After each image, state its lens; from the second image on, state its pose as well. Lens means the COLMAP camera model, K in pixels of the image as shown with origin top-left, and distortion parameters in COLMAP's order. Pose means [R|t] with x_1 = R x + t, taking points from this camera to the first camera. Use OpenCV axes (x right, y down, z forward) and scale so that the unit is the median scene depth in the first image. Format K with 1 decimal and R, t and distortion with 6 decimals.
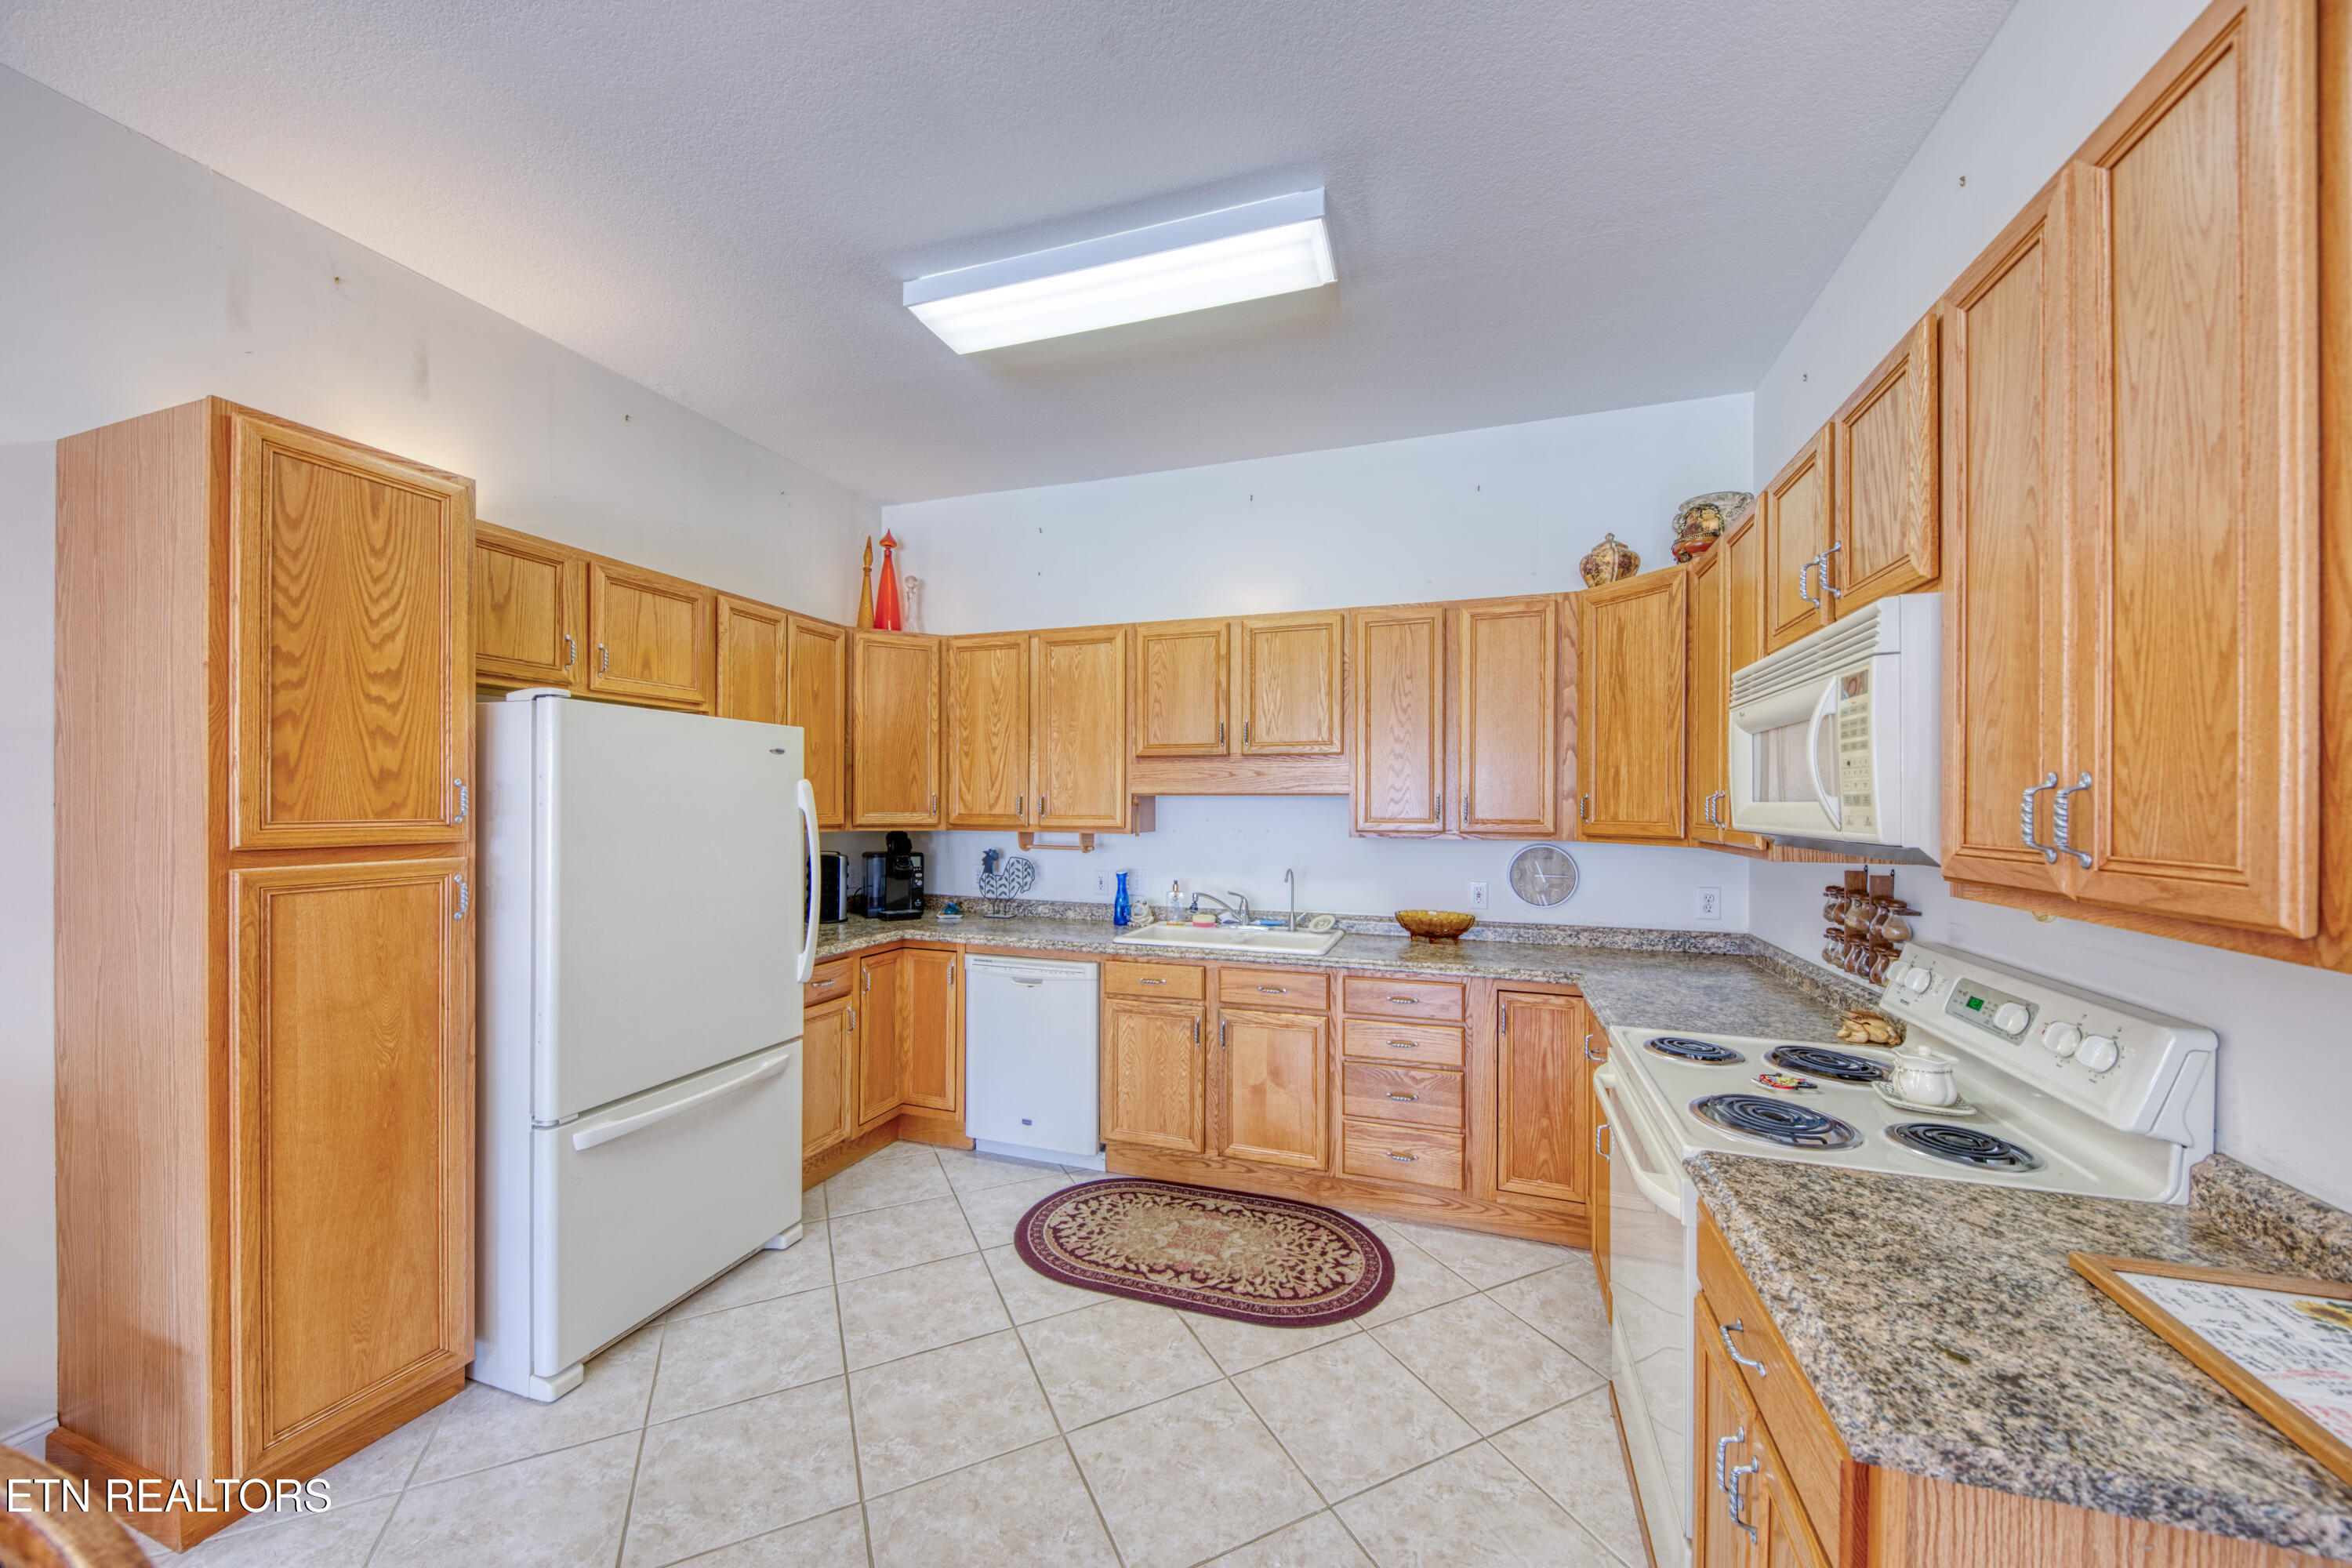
lens RADIAL K [[812.2, 0, 1170.6], [0, 812.2, 804.6], [0, 0, 1]] dist [0.001965, -0.000075]
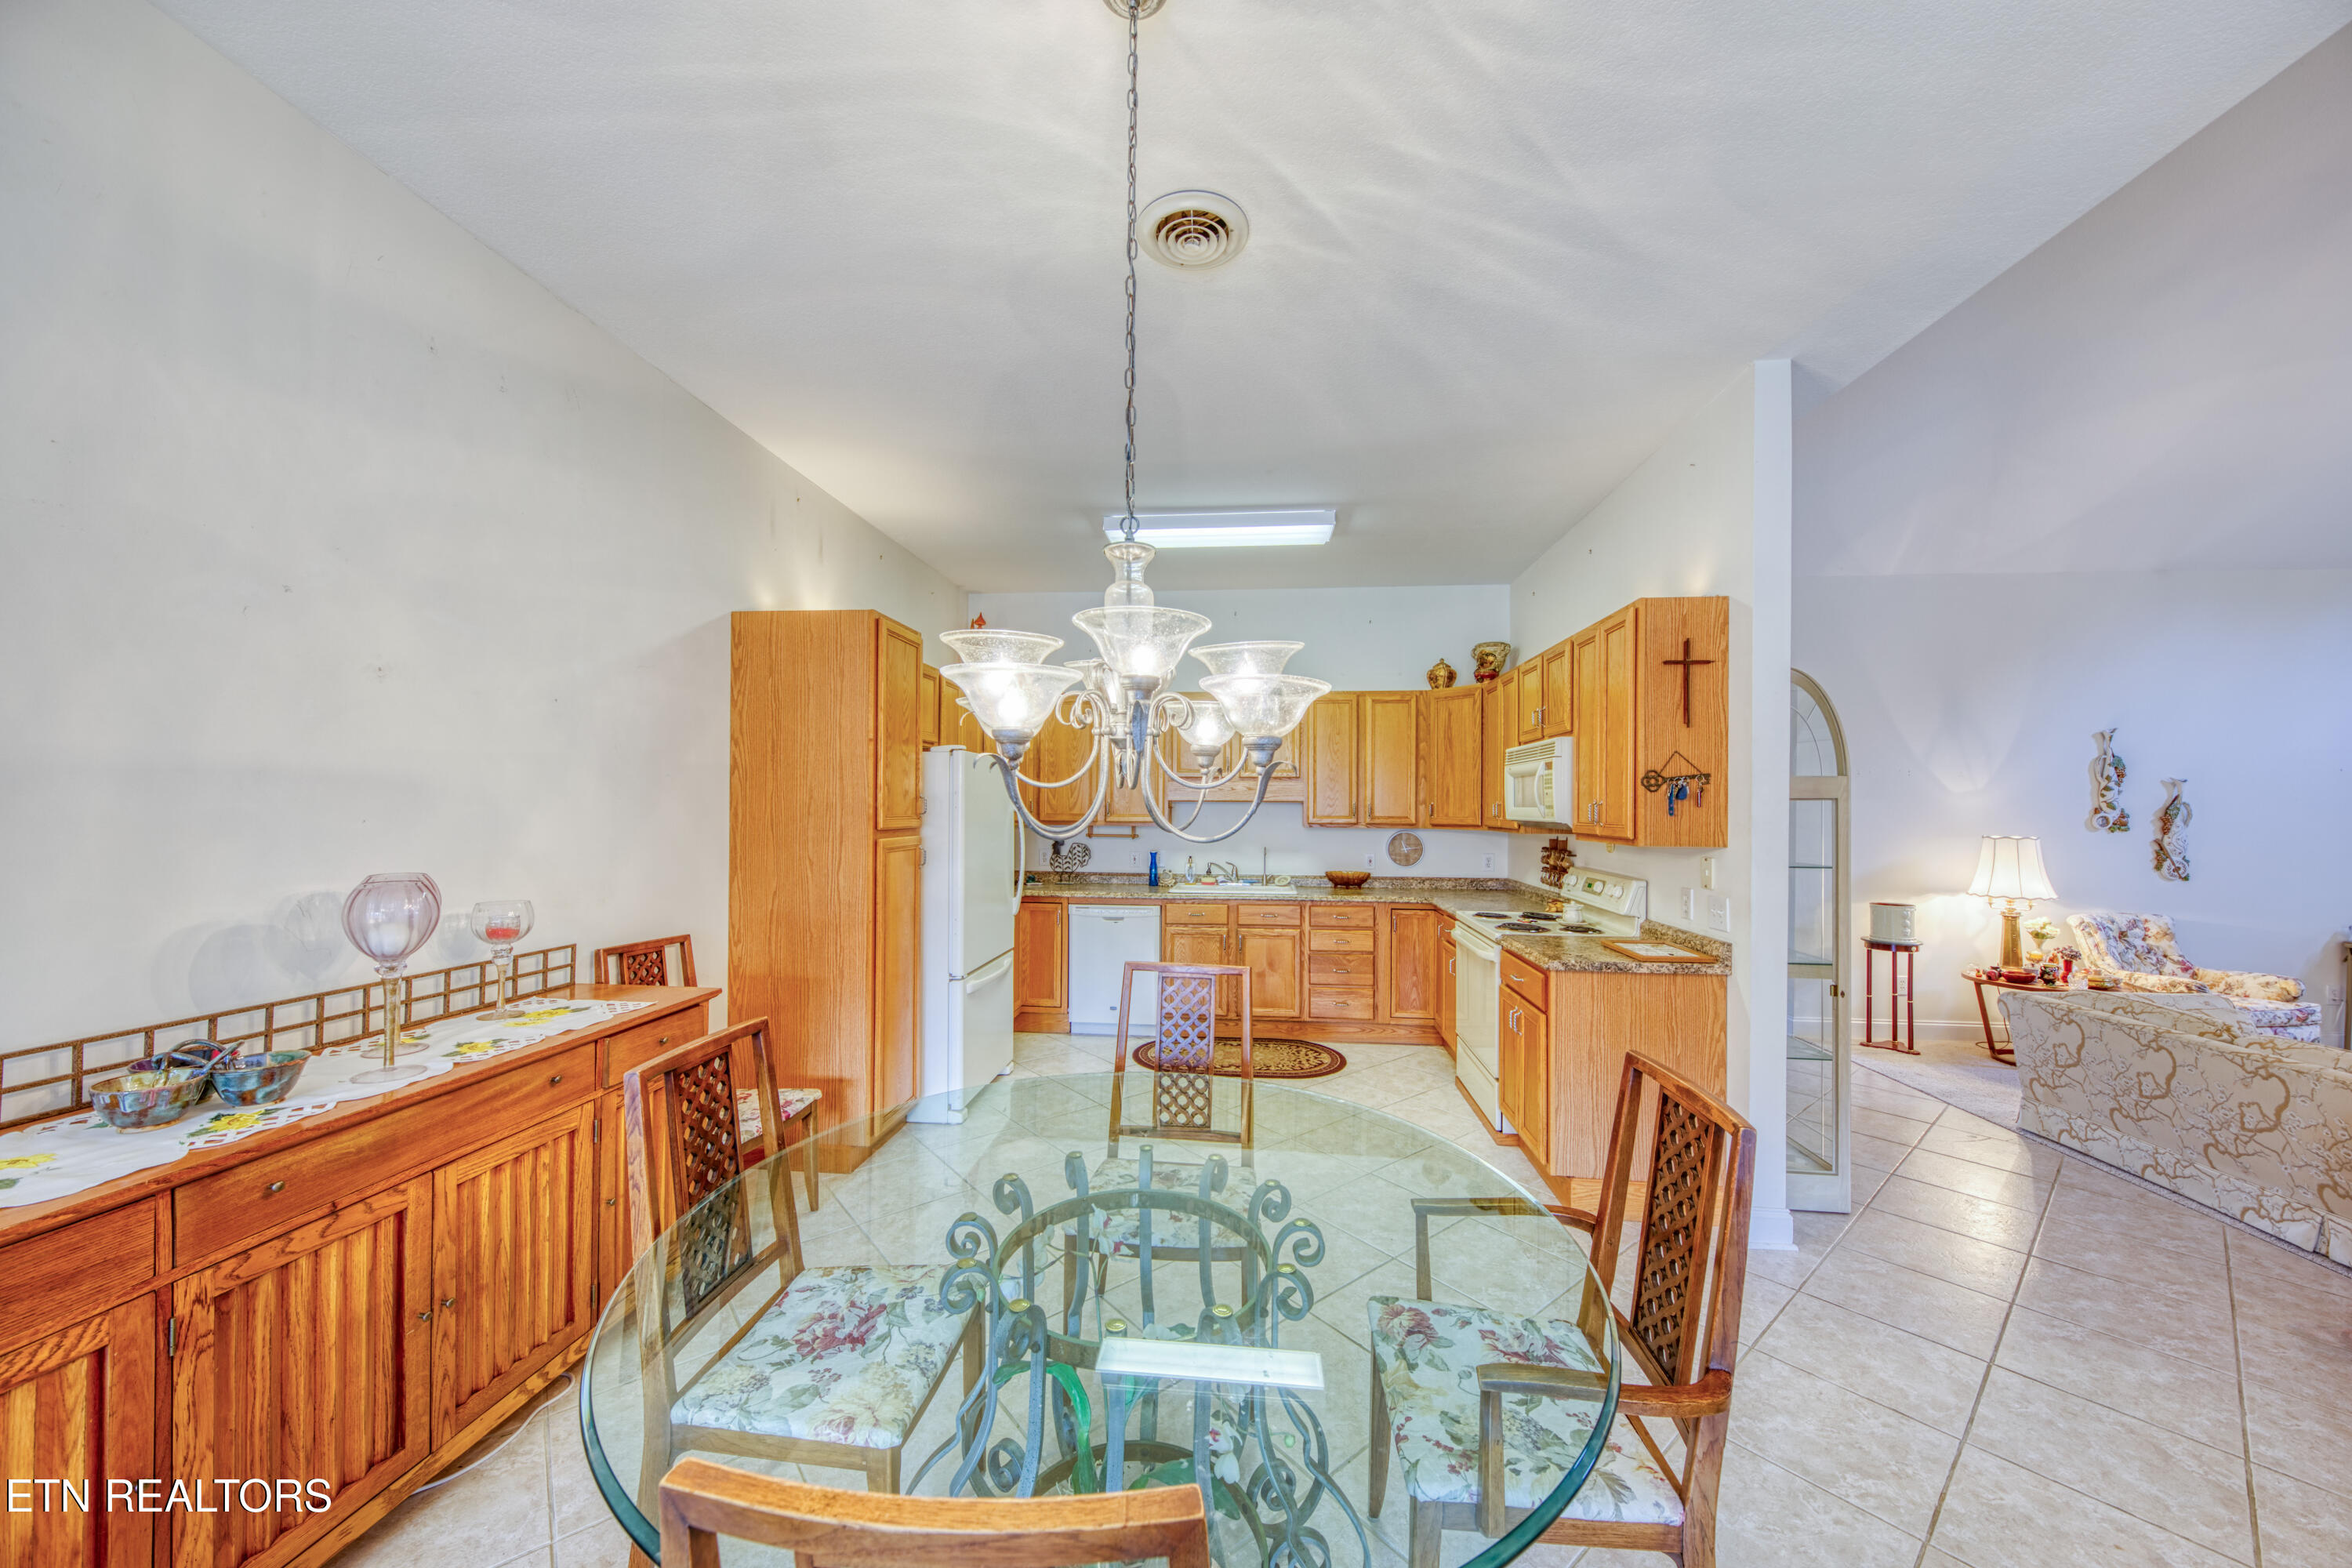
lens RADIAL K [[837.8, 0, 1182.0], [0, 837.8, 811.7], [0, 0, 1]] dist [0.001361, -0.000020]
pose [[0.964671, -0.000647, 0.263456, -0.516864], [-0.000340, 0.999993, 0.003703, 0.001188], [-0.263457, -0.003662, 0.964664, -0.658926]]
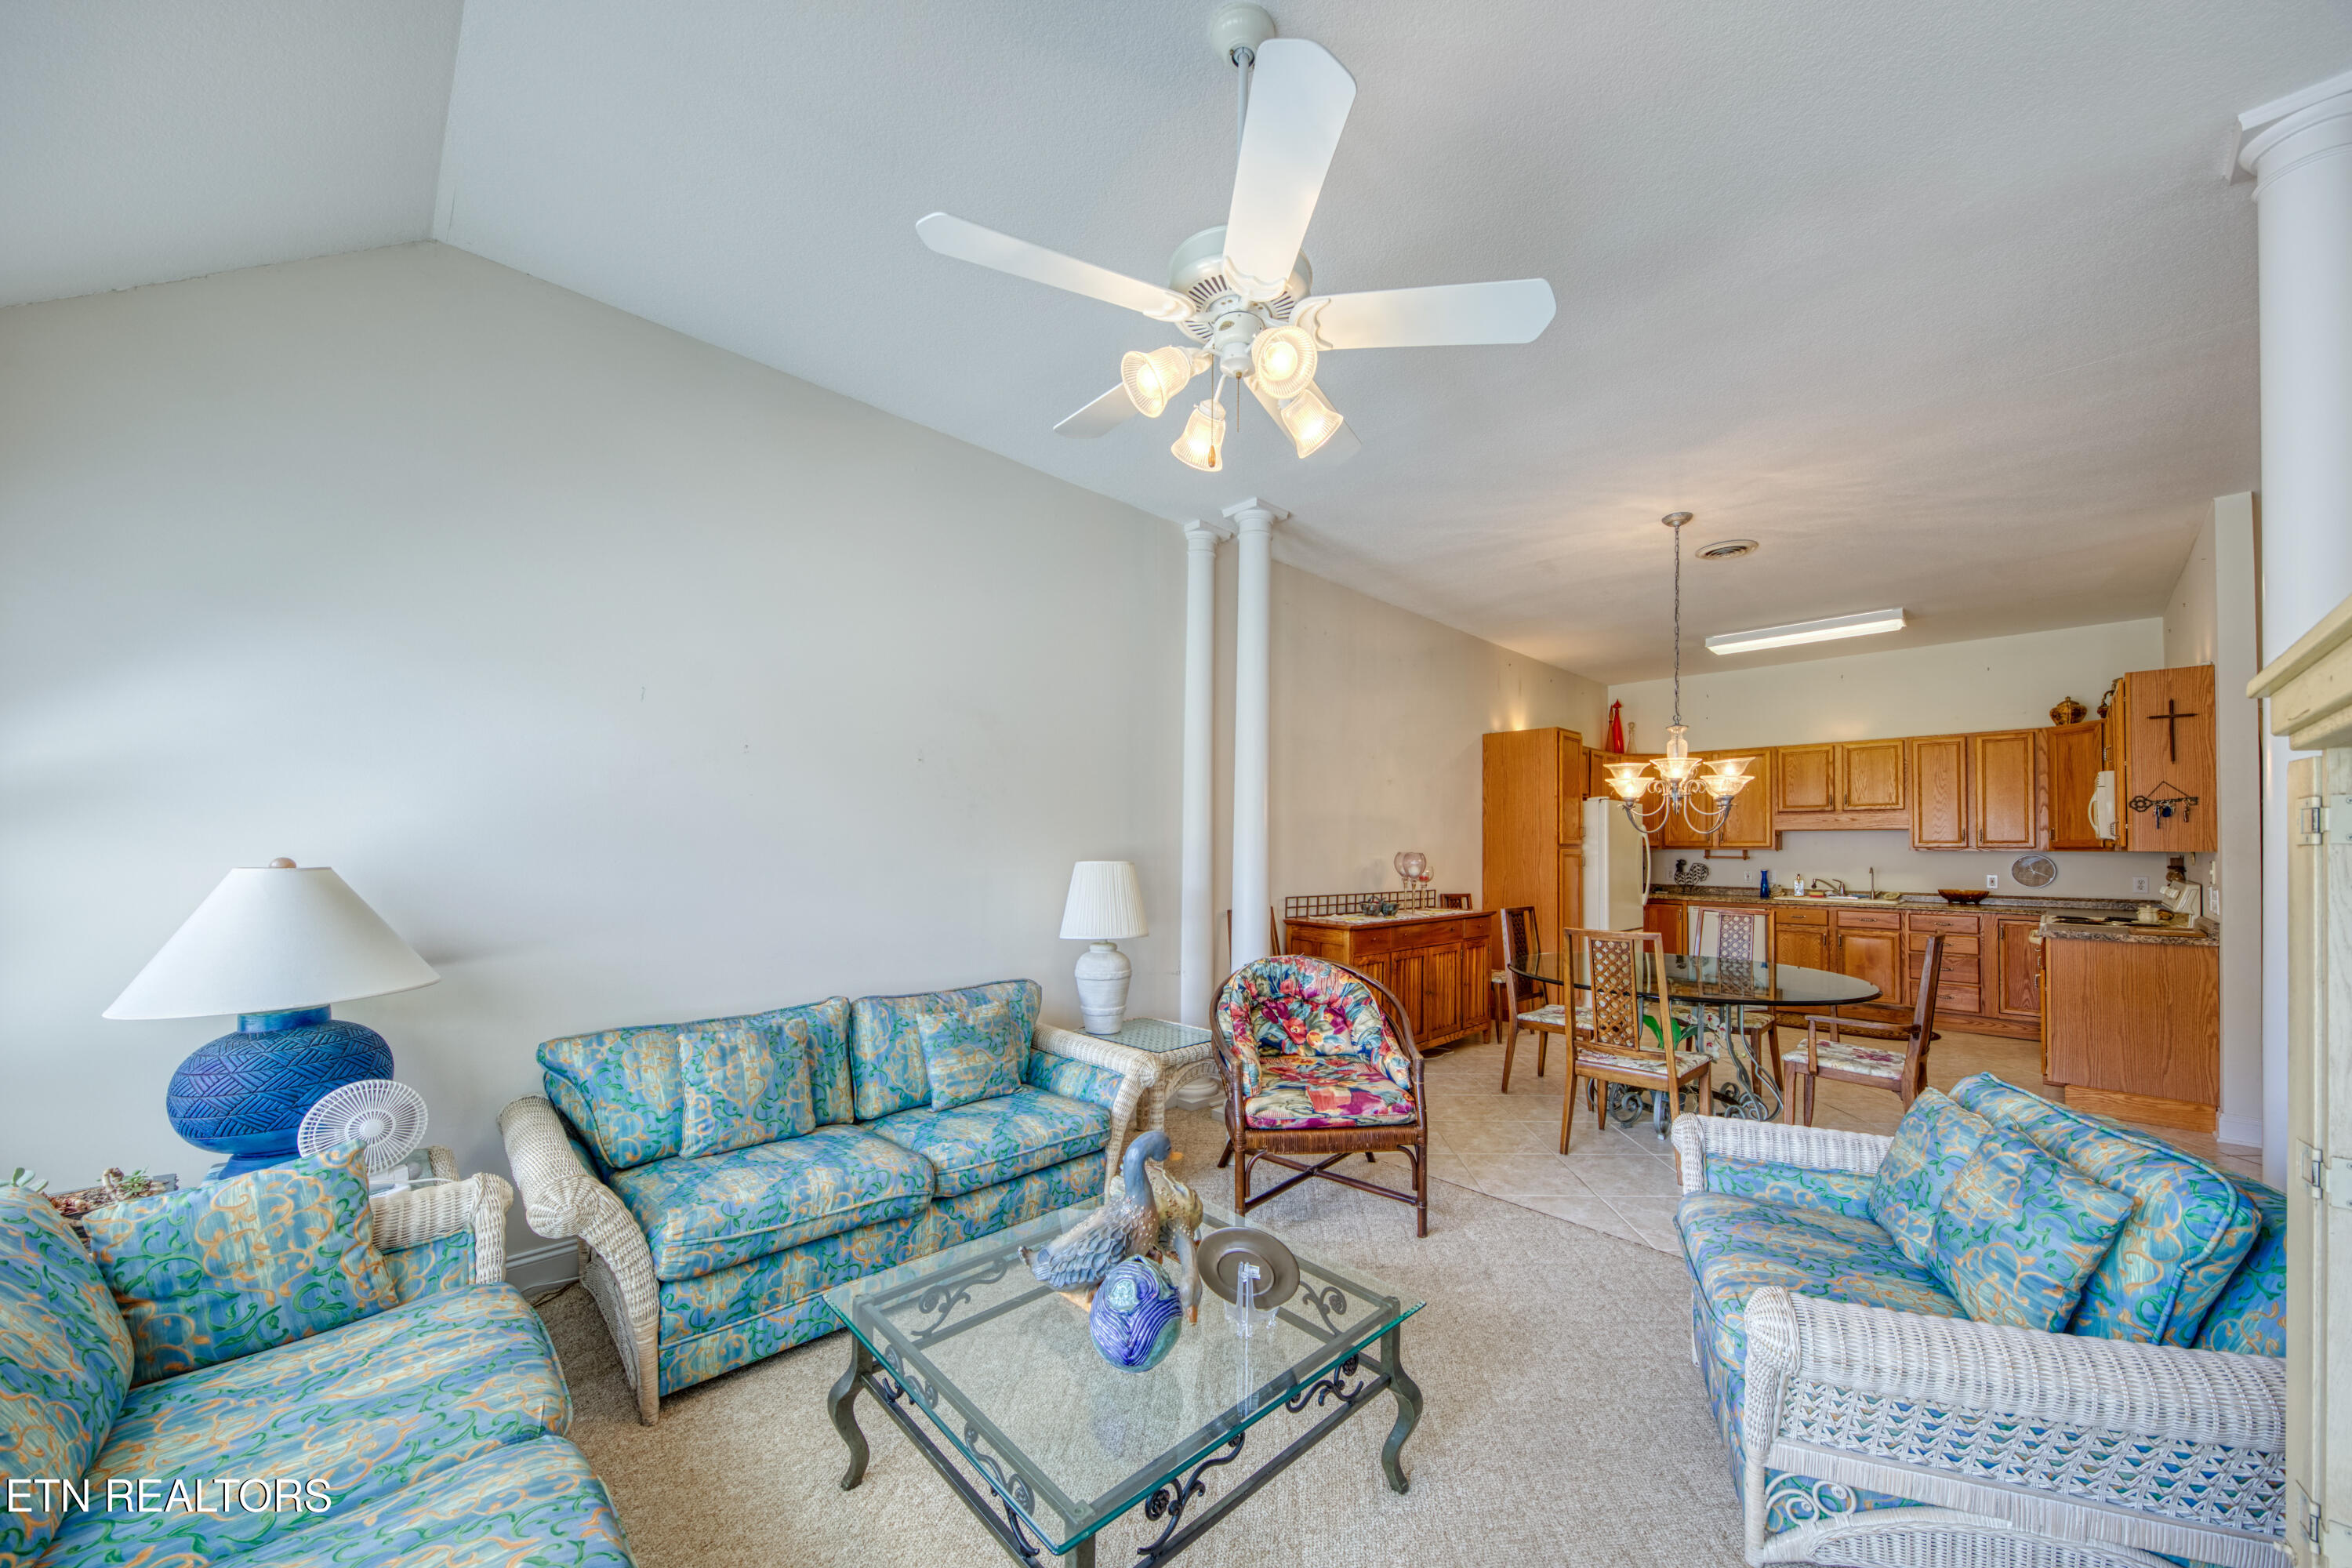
lens RADIAL K [[926.7, 0, 1180.1], [0, 926.7, 834.2], [0, 0, 1]] dist [-0.001033, -0.000353]
pose [[0.915461, -0.008511, -0.402318, -0.548610], [-0.000792, 0.999736, -0.022951, 0.058089], [0.402407, 0.021329, 0.915212, -1.964715]]
